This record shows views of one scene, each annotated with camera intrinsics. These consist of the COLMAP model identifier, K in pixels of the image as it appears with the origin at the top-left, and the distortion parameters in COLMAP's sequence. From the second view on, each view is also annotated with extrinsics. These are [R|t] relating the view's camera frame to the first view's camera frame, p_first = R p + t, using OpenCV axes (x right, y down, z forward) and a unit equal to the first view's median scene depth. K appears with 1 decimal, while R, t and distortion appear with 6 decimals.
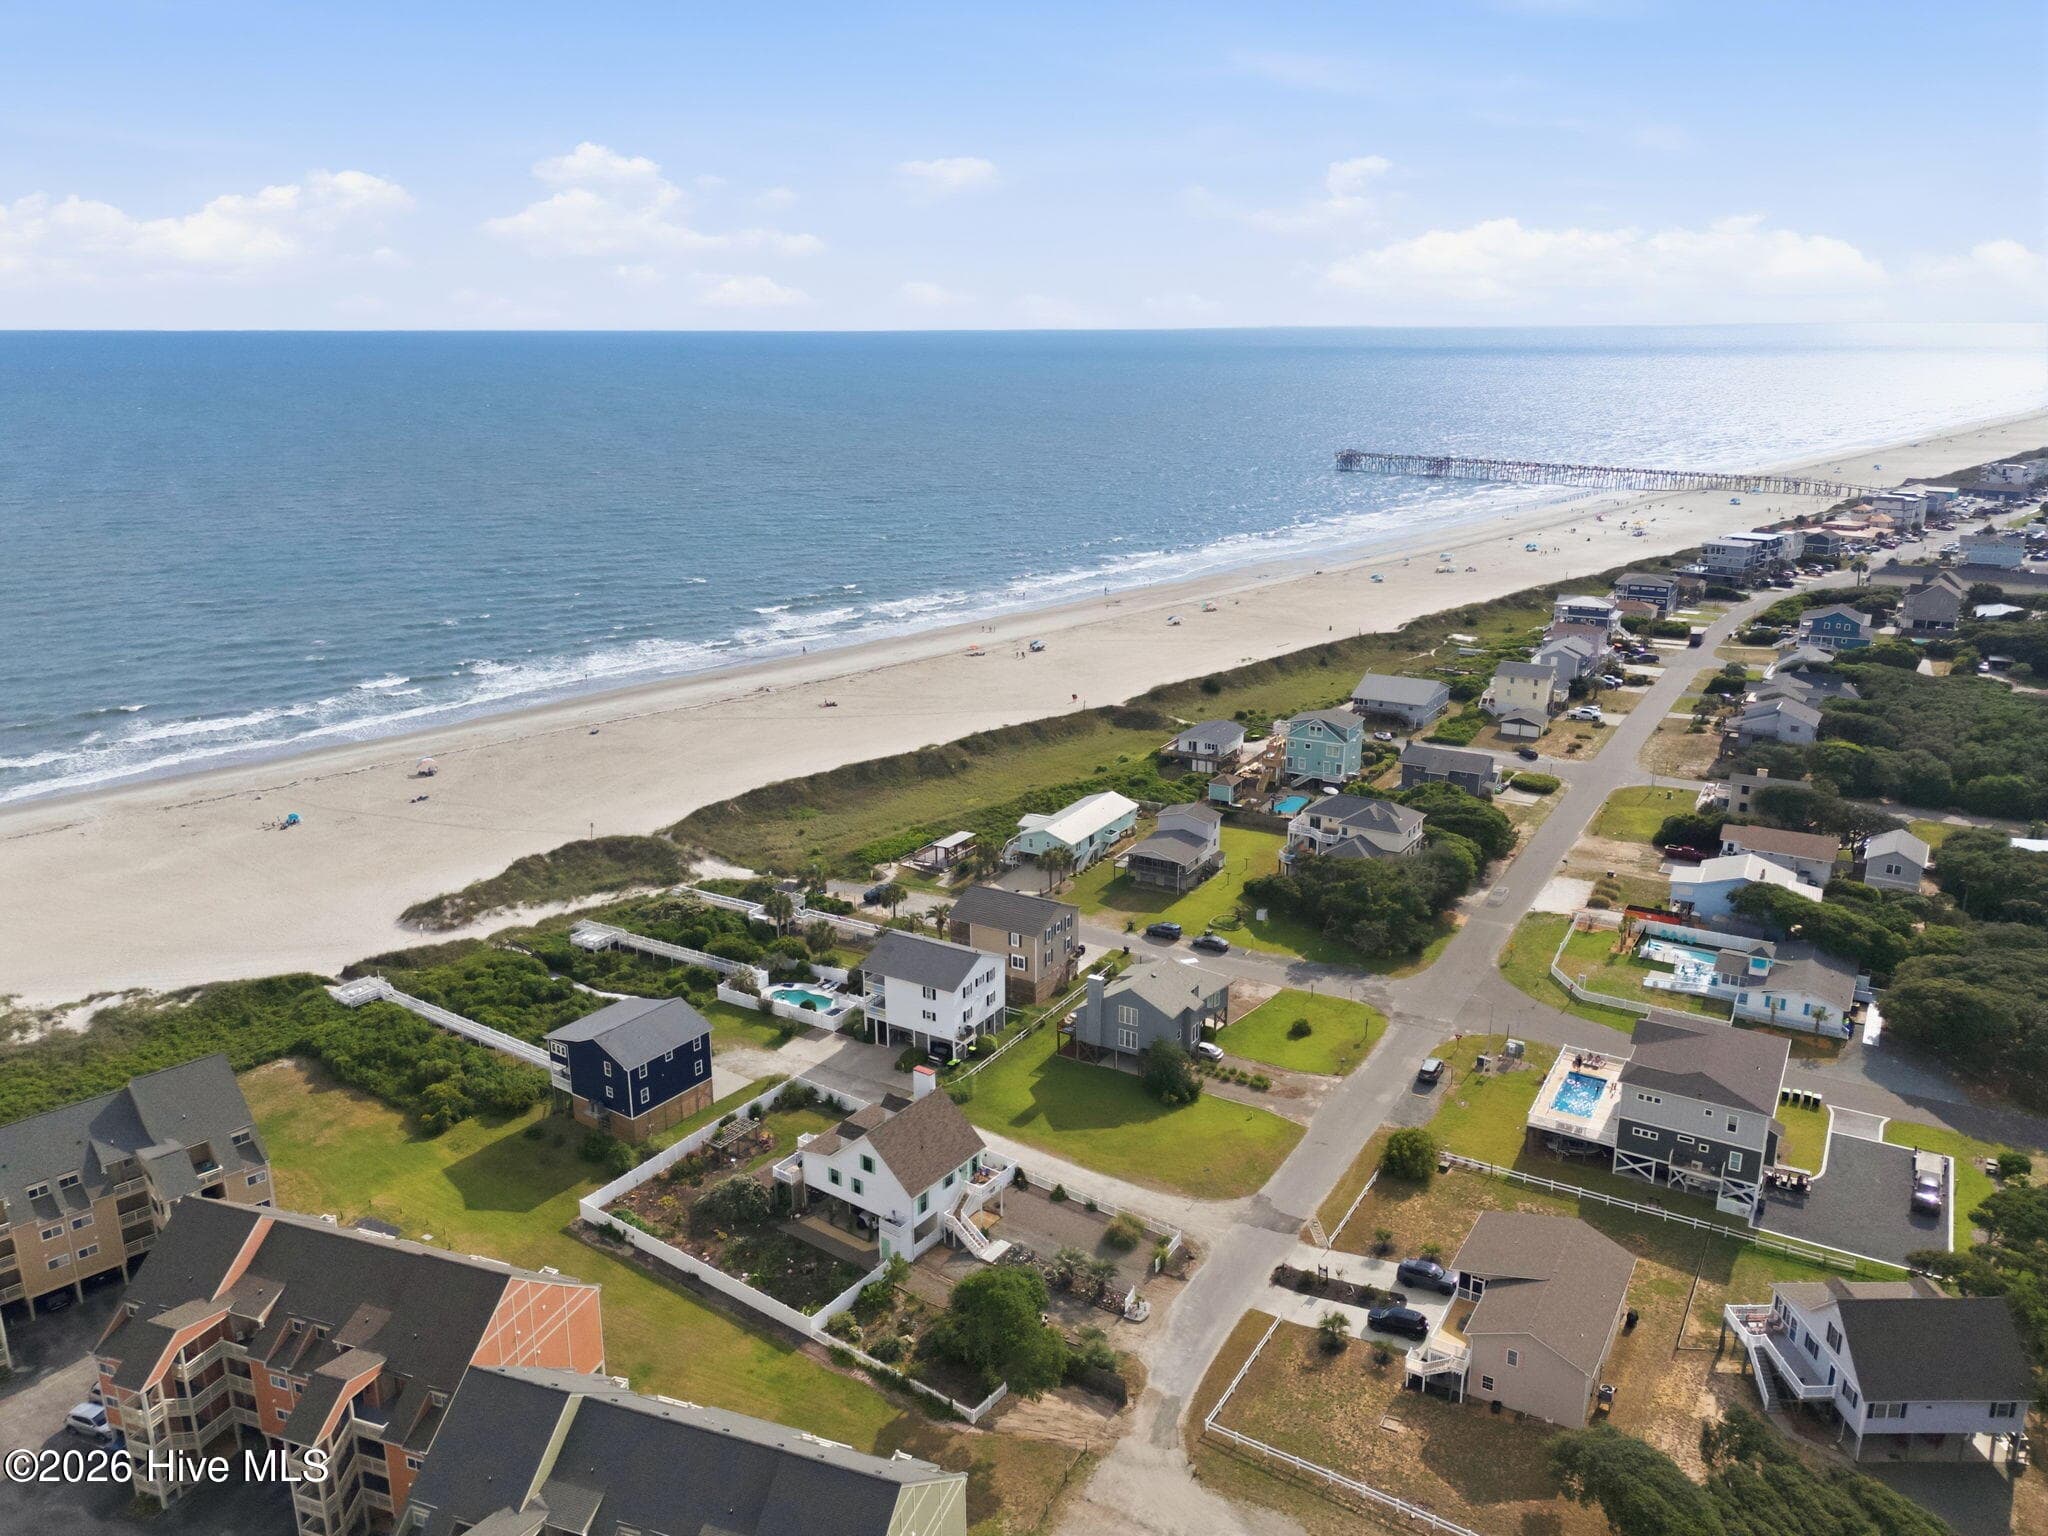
lens RADIAL K [[1503.7, 0, 1029.9], [0, 1503.7, 747.6], [0, 0, 1]] dist [0.084016, -0.088061]
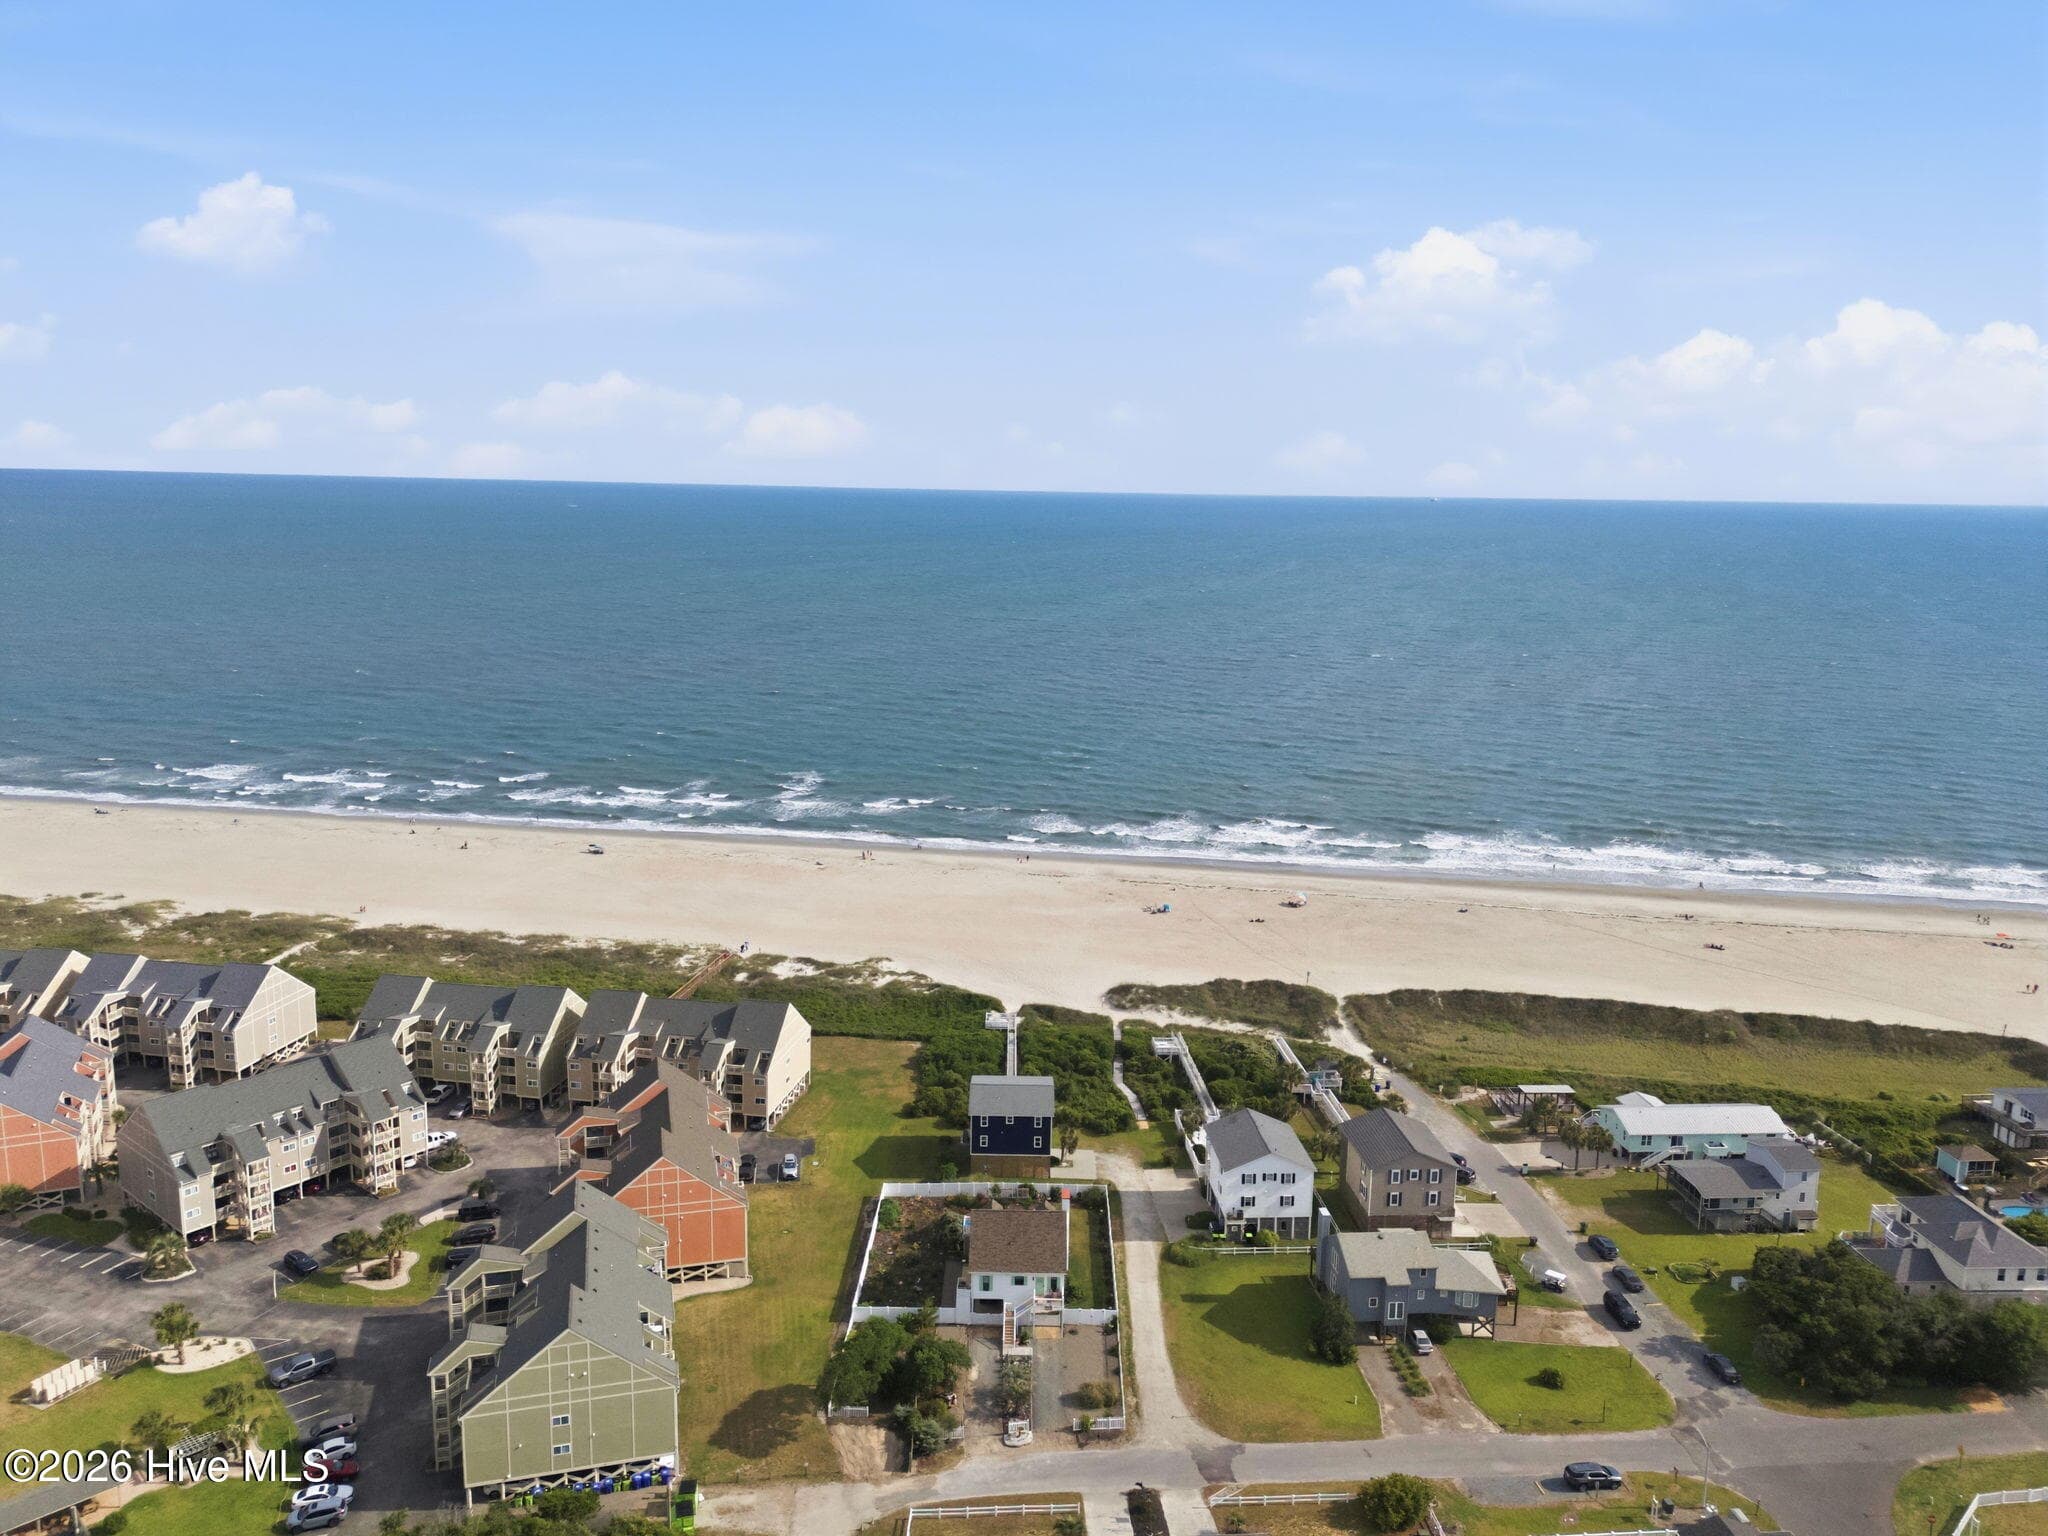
lens RADIAL K [[1503.7, 0, 1029.9], [0, 1503.7, 747.6], [0, 0, 1]] dist [0.084016, -0.088061]
pose [[0.578846, 0.155948, -0.800386, 0.580438], [-0.239593, 0.970744, 0.015865, -0.100519], [0.779444, 0.182583, 0.599275, 0.137112]]
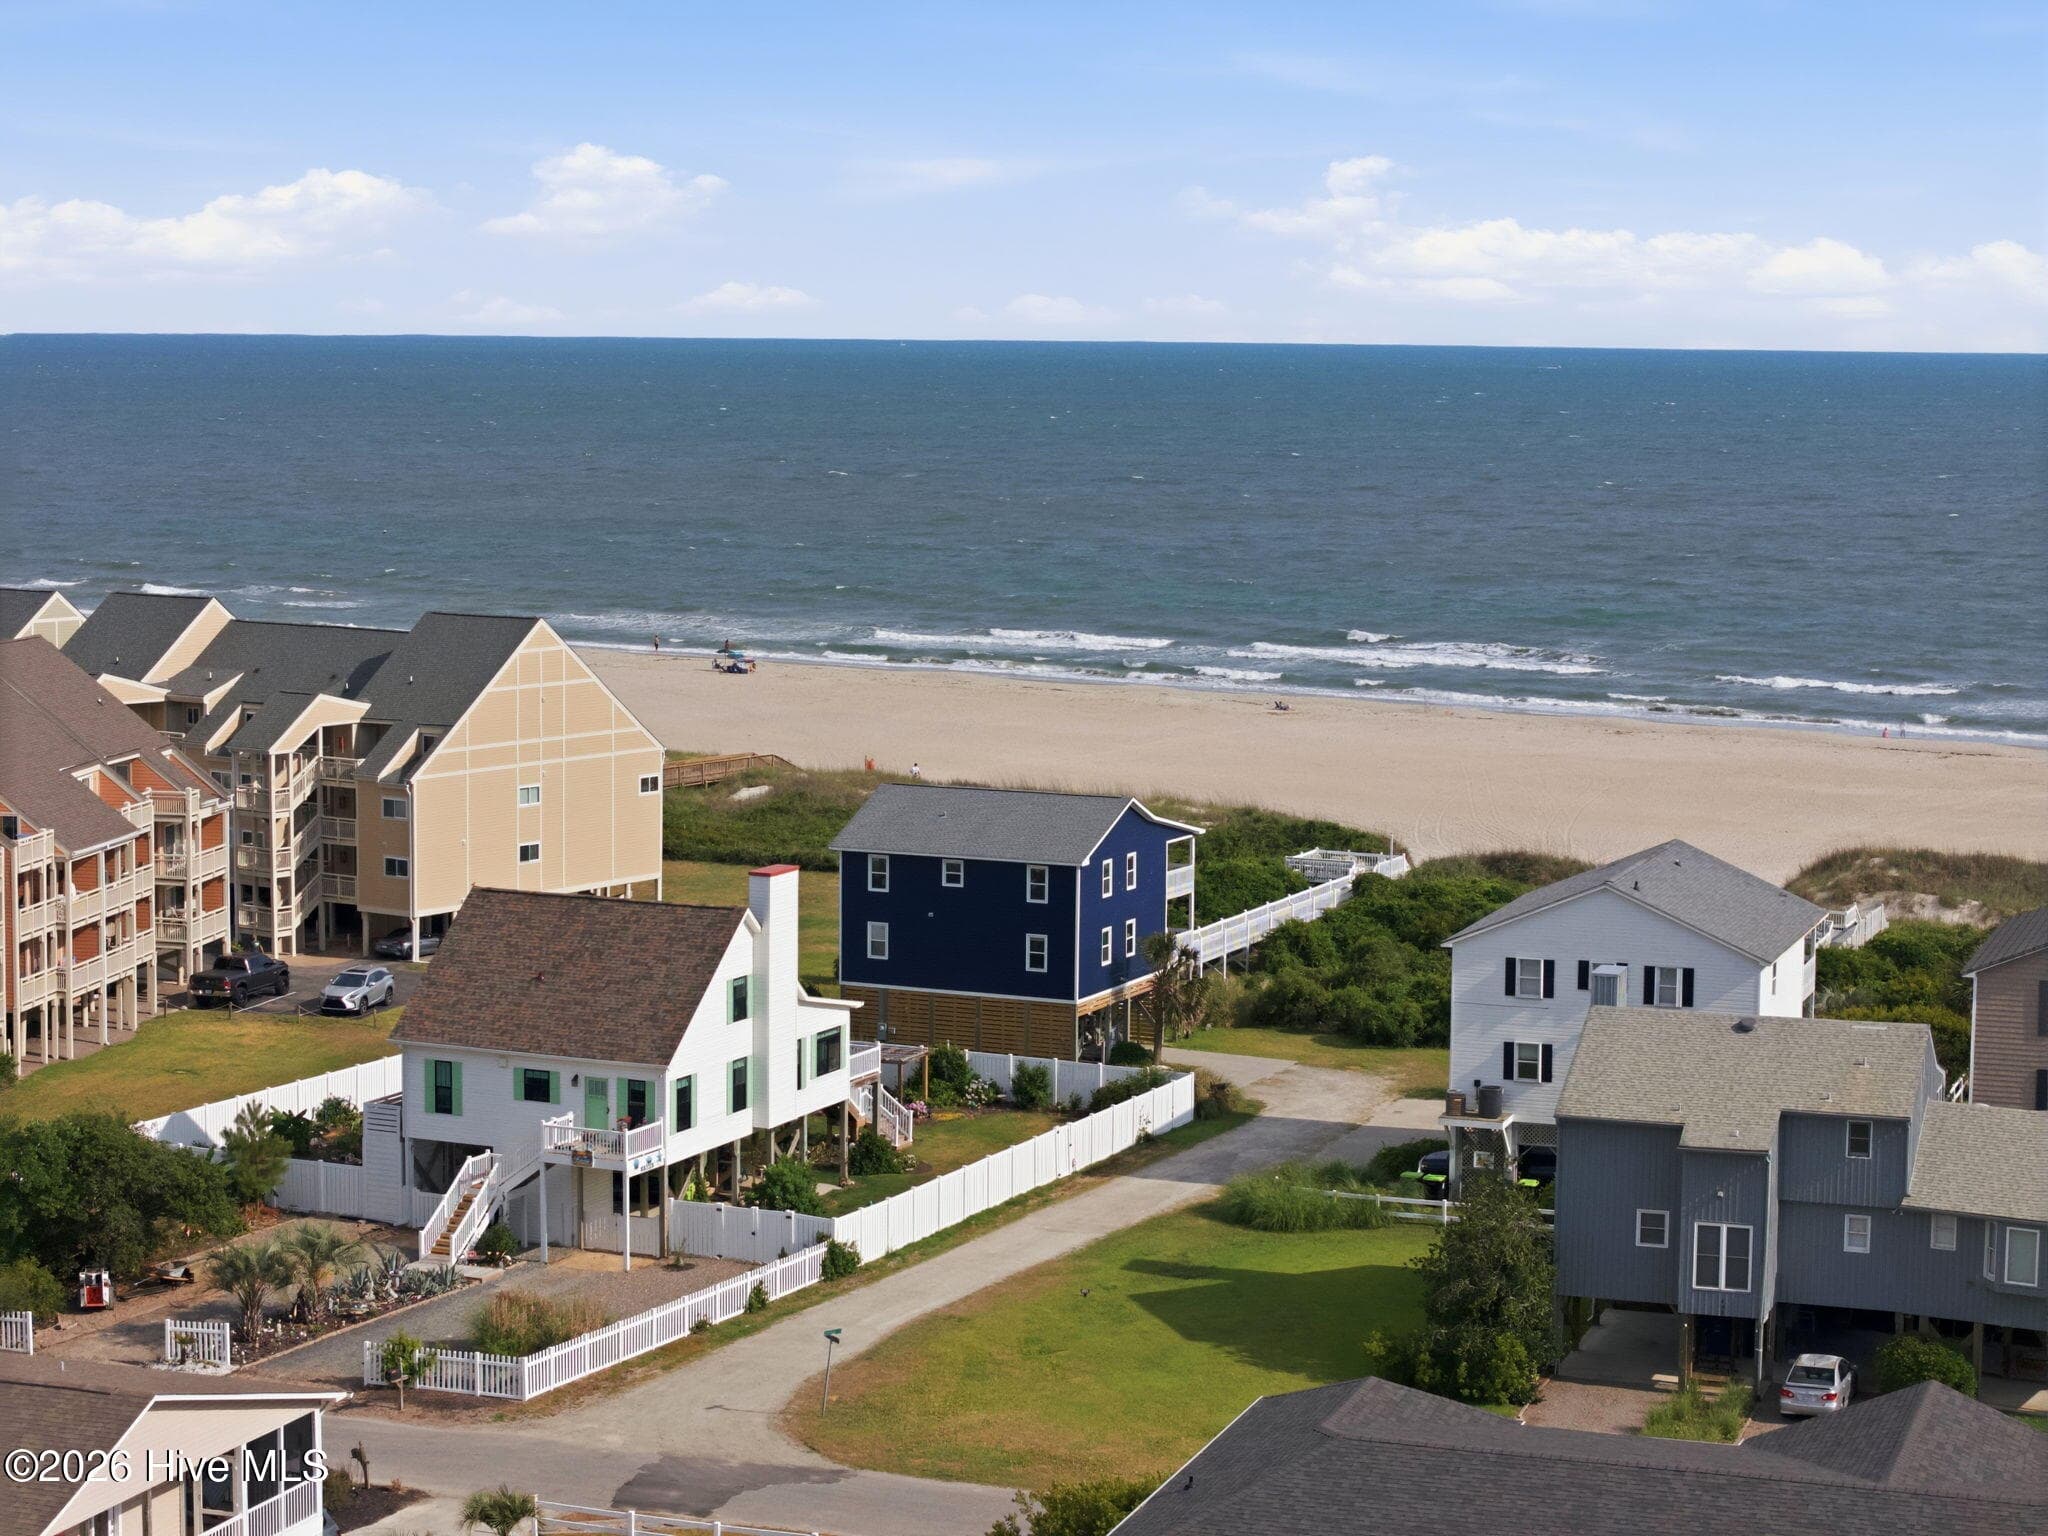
lens RADIAL K [[4075.7, 0, 1024.0], [0, 4075.7, 768.0], [0, 0, 1]] dist [-0.201222, 0.889973]
pose [[0.193714, 0.108731, -0.975014, 0.614875], [-0.275266, 0.959941, 0.052361, 0.088172], [0.941650, 0.258245, 0.215884, 0.596122]]
